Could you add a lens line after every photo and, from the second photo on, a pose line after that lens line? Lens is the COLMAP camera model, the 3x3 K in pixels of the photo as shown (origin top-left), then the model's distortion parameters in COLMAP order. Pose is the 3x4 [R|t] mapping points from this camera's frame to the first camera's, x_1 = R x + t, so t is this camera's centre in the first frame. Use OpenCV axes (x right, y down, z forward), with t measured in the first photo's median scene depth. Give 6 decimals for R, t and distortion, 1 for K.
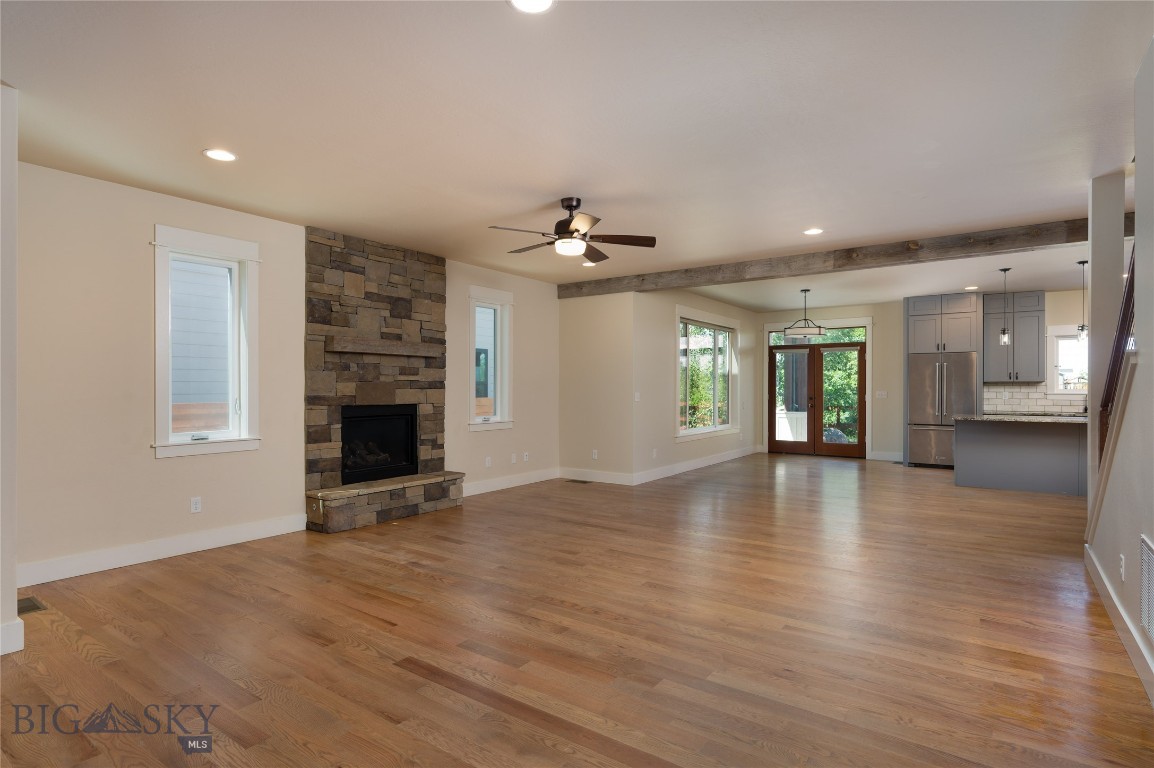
lens RADIAL K [[597.3, 0, 573.3], [0, 597.3, 392.3], [0, 0, 1]] dist [-0.002286, 0.000090]
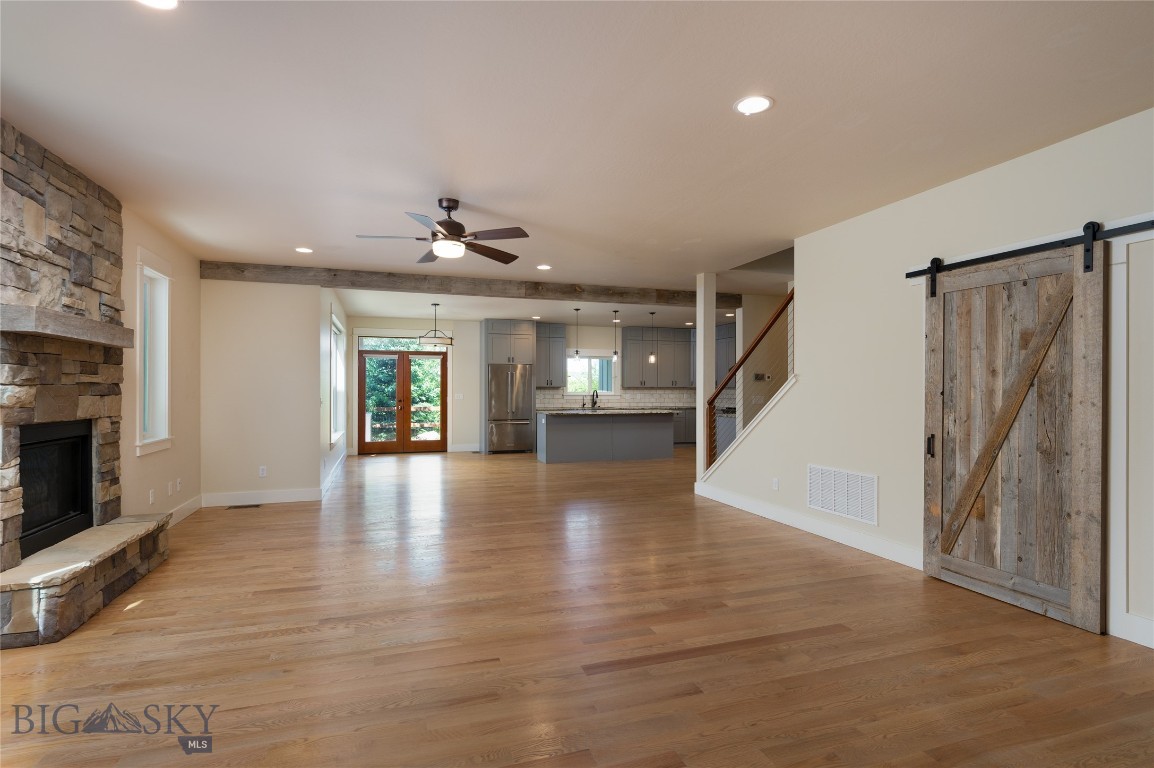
lens RADIAL K [[589.6, 0, 582.0], [0, 589.6, 391.4], [0, 0, 1]] dist [-0.001015, -0.000518]
pose [[0.571303, -0.002630, 0.820735, -0.498762], [0.006668, 0.999977, -0.001437, -0.005799], [-0.820712, 0.006294, 0.571307, 0.202333]]
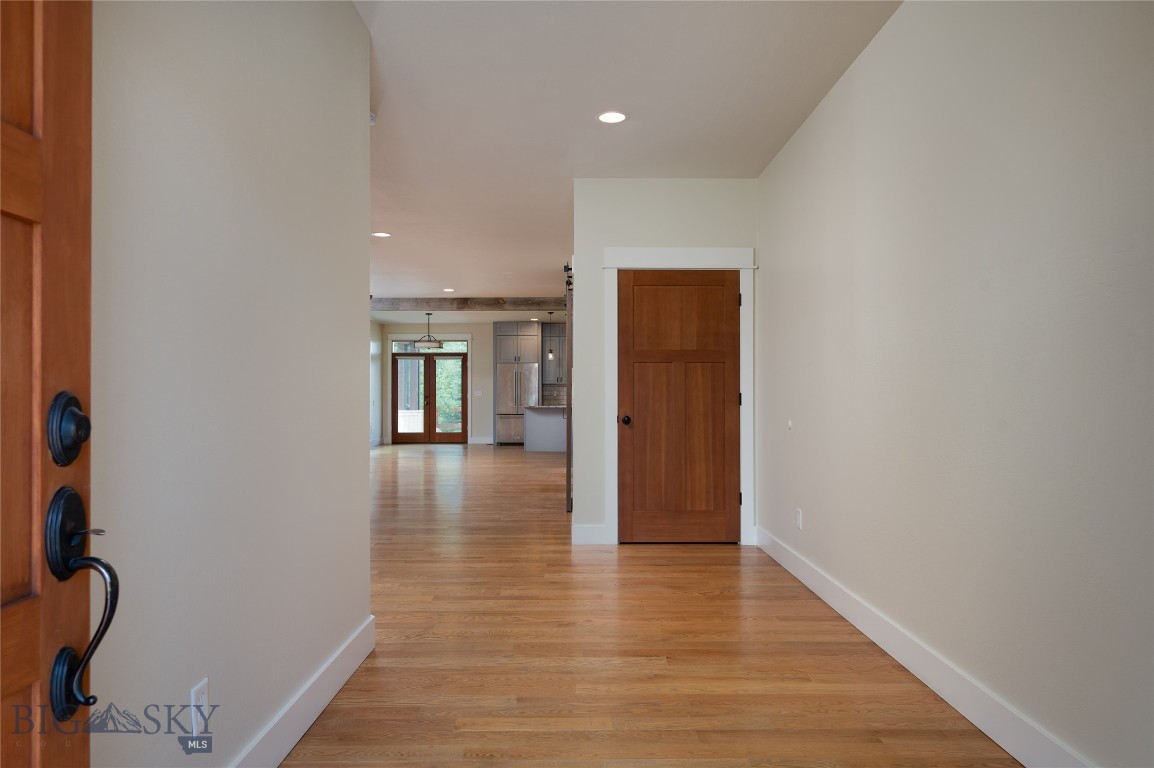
lens RADIAL K [[808.2, 0, 580.8], [0, 808.2, 395.3], [0, 0, 1]] dist [0.006813, 0.000193]
pose [[0.810939, -0.000032, 0.585131, -0.541725], [0.007042, 0.999928, -0.009705, 0.042326], [-0.585089, 0.011990, 0.810881, -0.909808]]
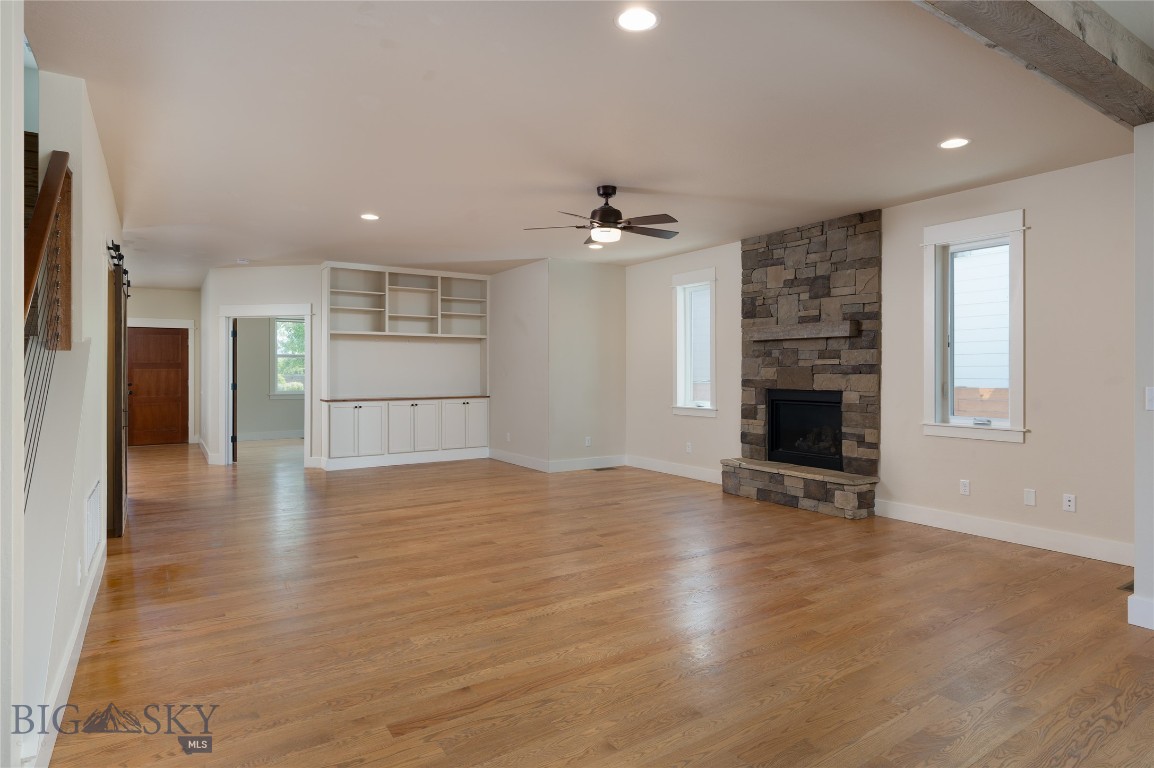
lens RADIAL K [[597.3, 0, 570.2], [0, 597.3, 373.3], [0, 0, 1]] dist [-0.002286, 0.000090]
pose [[-0.342078, 0.004461, -0.939661, 0.717430], [-0.005885, 0.999959, 0.006889, -0.010812], [0.939653, 0.007887, -0.342038, 0.950116]]
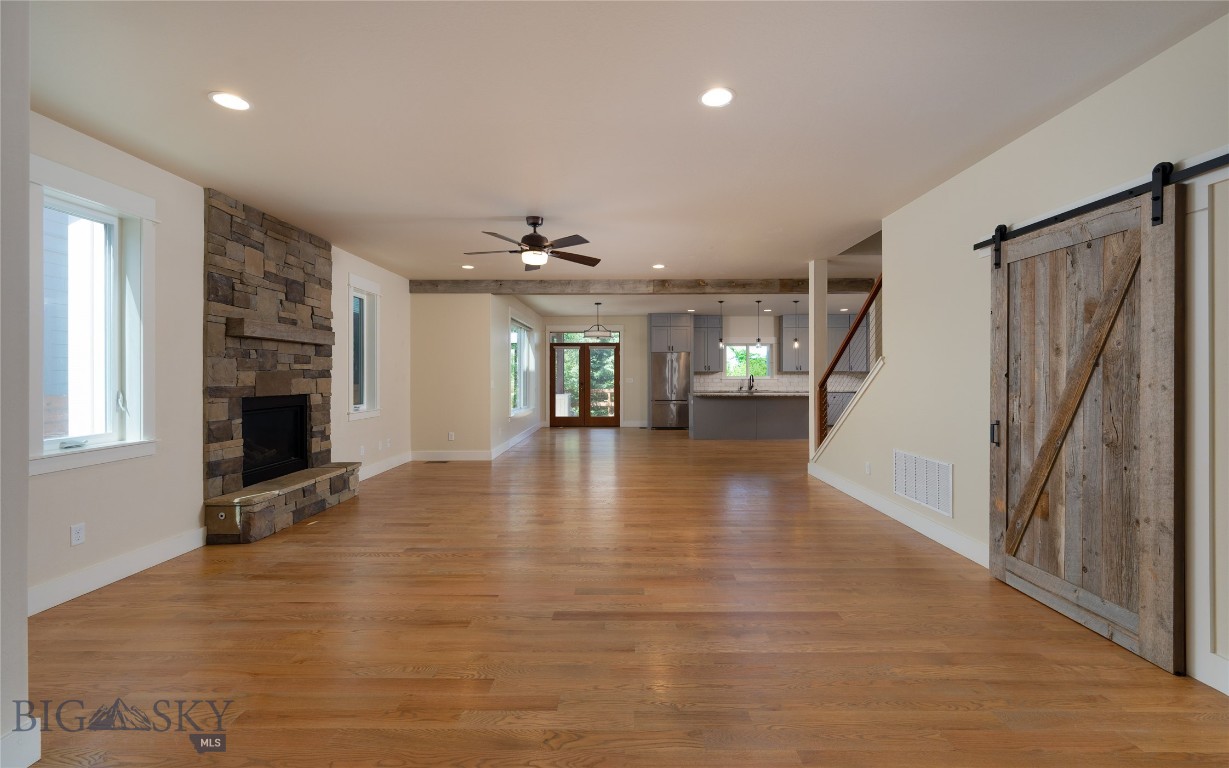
lens RADIAL K [[511.5, 0, 614.8], [0, 511.5, 376.1], [0, 0, 1]] dist [-0.002740, 0.001459]
pose [[0.813087, -0.003145, 0.582133, -0.347069], [0.007329, 0.999961, -0.004834, -0.001633], [-0.582096, 0.008197, 0.813079, 0.061394]]
